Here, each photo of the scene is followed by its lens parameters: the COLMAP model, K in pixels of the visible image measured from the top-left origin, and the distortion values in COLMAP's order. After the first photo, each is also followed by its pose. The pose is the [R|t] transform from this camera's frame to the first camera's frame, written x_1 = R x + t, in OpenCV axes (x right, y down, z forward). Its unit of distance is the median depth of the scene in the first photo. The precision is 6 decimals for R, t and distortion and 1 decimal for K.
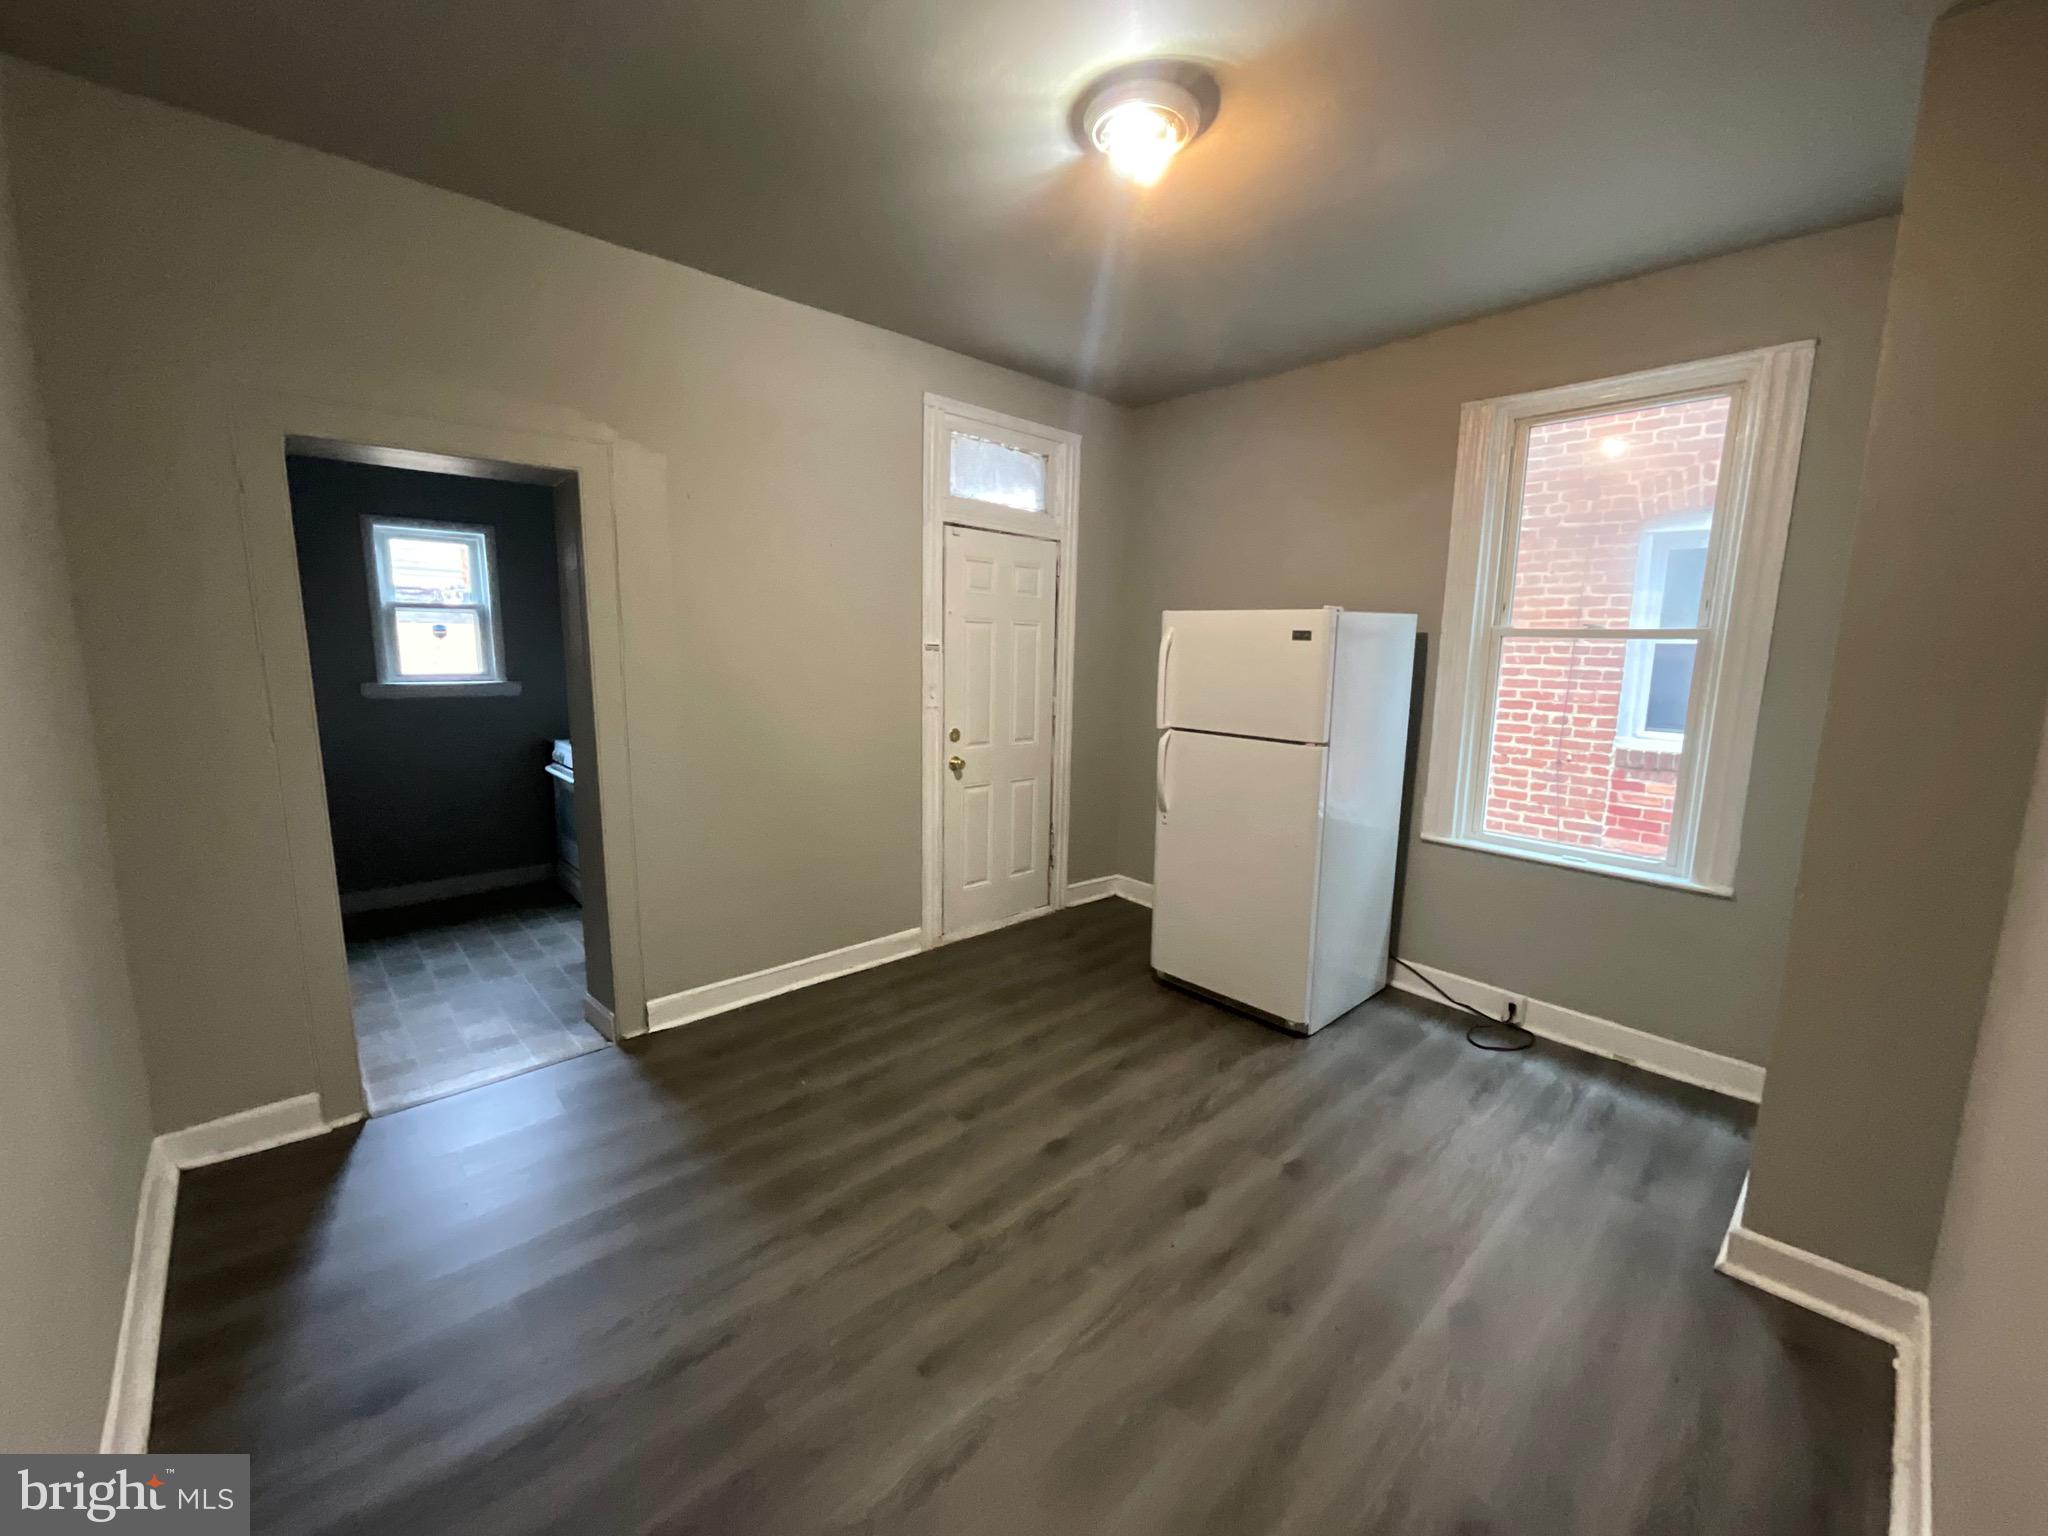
lens RADIAL K [[833.3, 0, 1031.4], [0, 833.3, 774.0], [0, 0, 1]] dist [-0.002177, 0.000521]
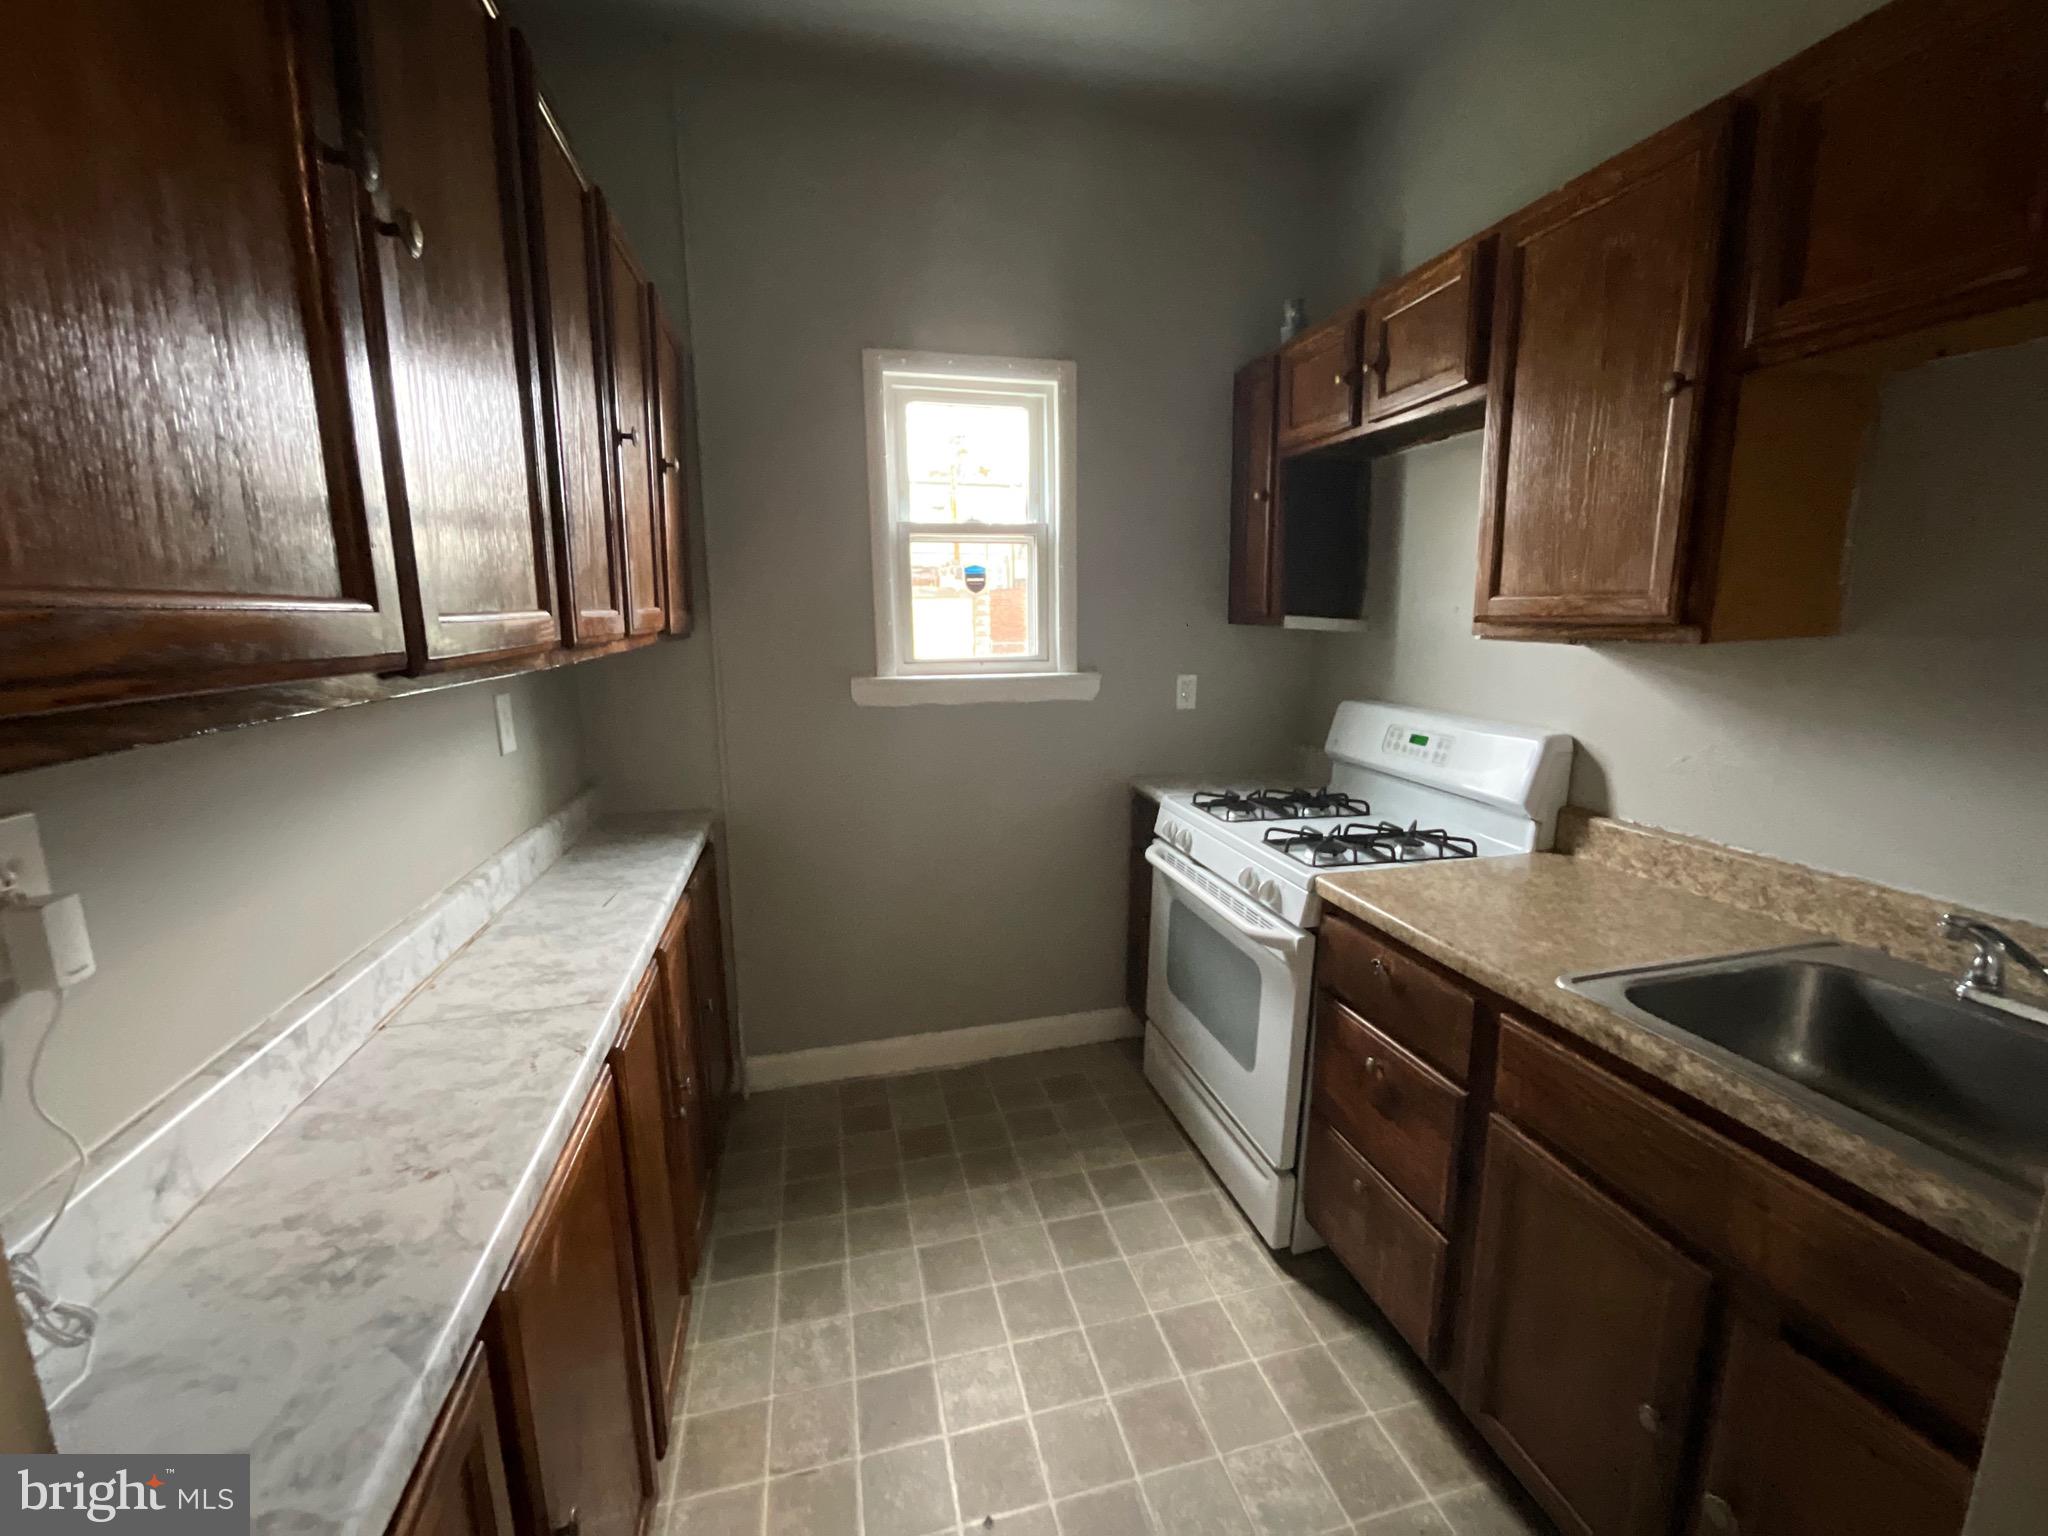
lens RADIAL K [[833.3, 0, 1031.4], [0, 833.3, 774.0], [0, 0, 1]] dist [-0.002177, 0.000521]
pose [[0.882284, 0.065168, -0.466184, -0.434958], [-0.053266, 0.997831, 0.038678, -0.071322], [0.467694, -0.009293, 0.883842, 0.560791]]
